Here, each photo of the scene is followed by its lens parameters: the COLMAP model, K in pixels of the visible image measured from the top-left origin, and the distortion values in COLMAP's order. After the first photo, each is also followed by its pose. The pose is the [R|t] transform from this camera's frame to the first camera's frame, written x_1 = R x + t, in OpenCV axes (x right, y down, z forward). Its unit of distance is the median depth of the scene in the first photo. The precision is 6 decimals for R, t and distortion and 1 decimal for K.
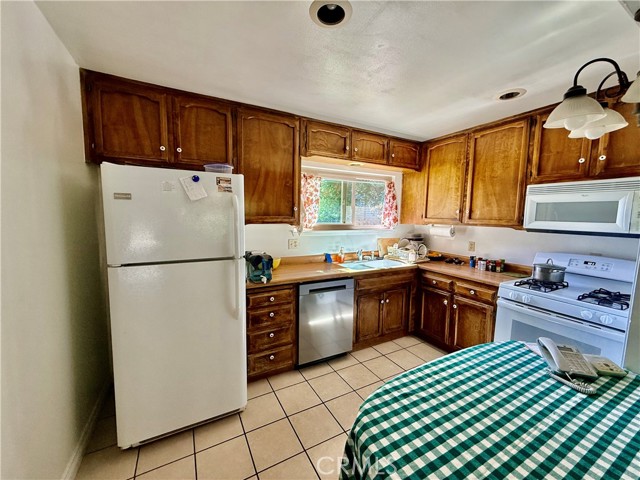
lens RADIAL K [[255.5, 0, 320.0], [0, 255.5, 240.0], [0, 0, 1]] dist [0.002677, 0.000243]
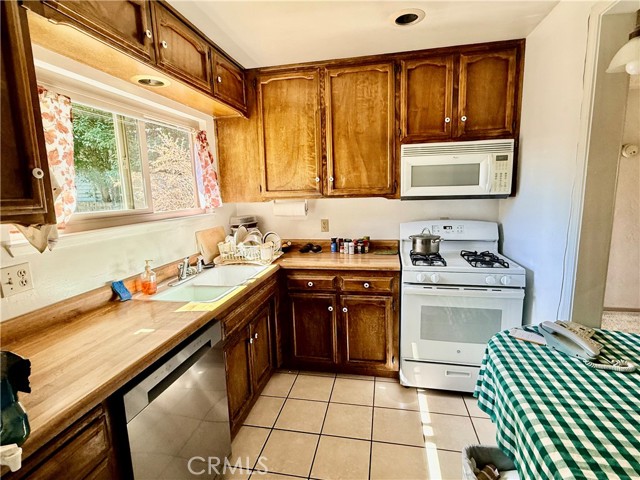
lens RADIAL K [[324.6, 0, 320.0], [0, 324.6, 240.0], [0, 0, 1]] dist [0.000996, -0.000009]
pose [[0.642683, -0.151402, 0.751023, -0.174615], [0.115906, 0.988210, 0.100032, -0.036144], [-0.757314, 0.022759, 0.652655, 0.434550]]
